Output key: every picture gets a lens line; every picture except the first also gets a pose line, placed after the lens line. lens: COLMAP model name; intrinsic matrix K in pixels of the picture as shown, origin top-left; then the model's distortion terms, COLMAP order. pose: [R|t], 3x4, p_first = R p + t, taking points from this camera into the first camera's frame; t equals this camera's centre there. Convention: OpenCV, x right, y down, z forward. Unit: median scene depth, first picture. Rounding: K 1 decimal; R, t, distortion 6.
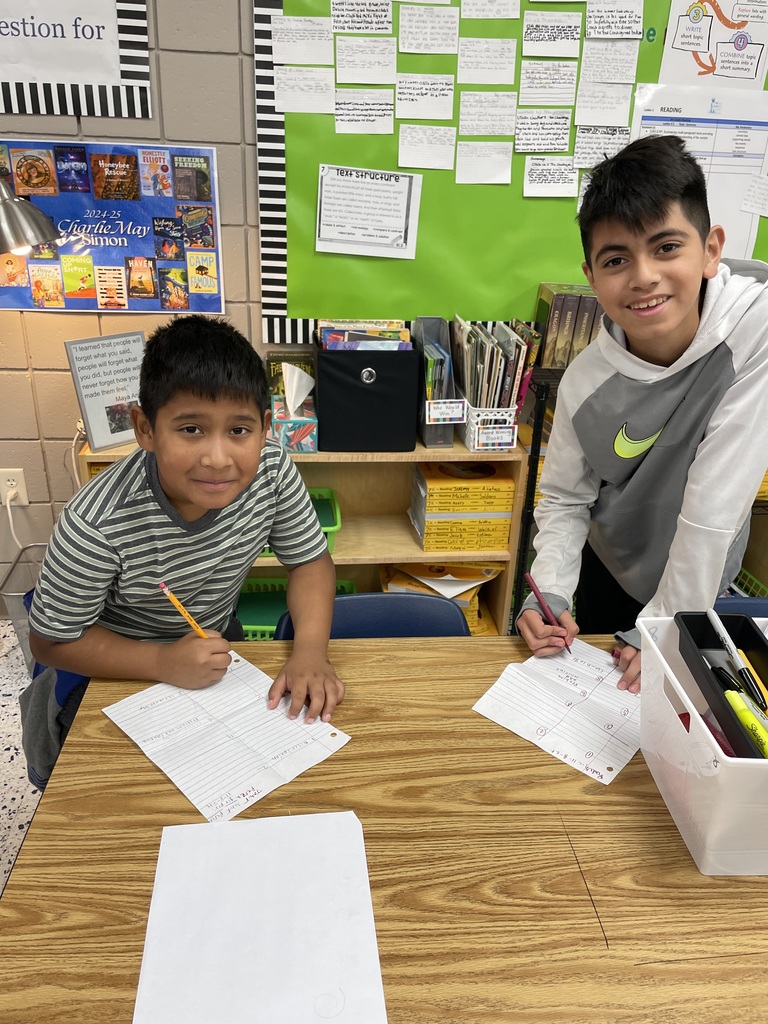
lens RADIAL K [[814.8, 0, 384.0], [0, 814.8, 512.0], [0, 0, 1]] dist [0.002496, -0.060290]
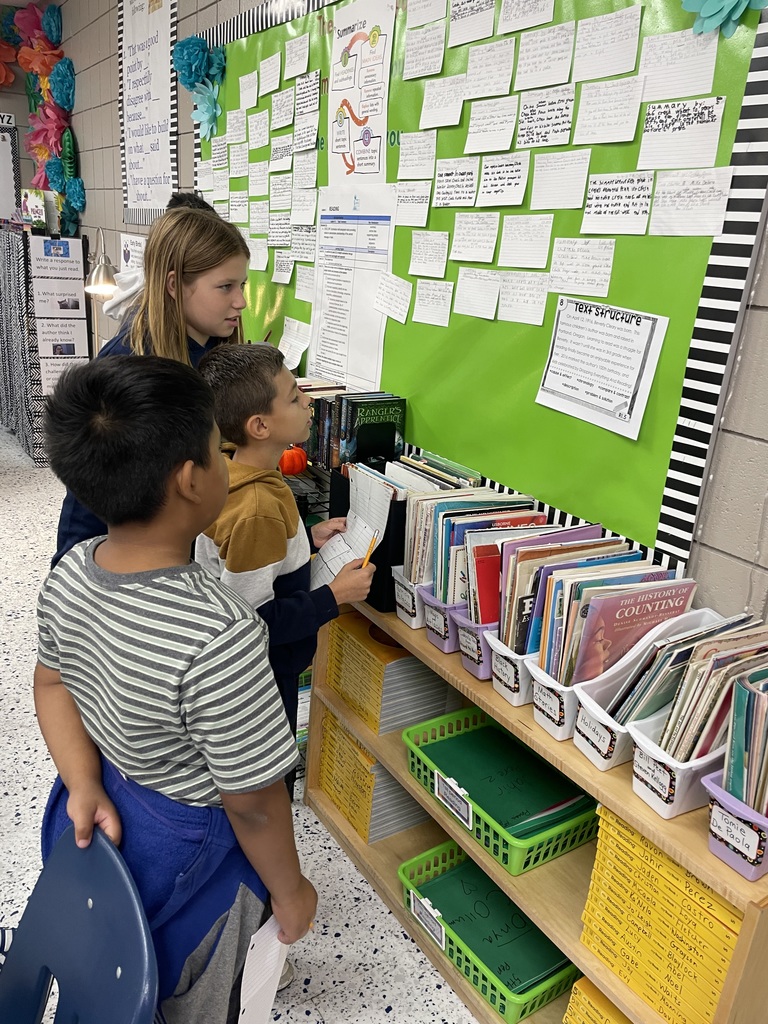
lens RADIAL K [[766.0, 0, 384.0], [0, 766.0, 512.0], [0, 0, 1]] dist [0.080901, -0.111864]
pose [[0.451048, 0.280775, -0.847184, 1.296570], [-0.486993, 0.872890, 0.030014, -0.198140], [0.747926, 0.399035, 0.530451, 0.630631]]
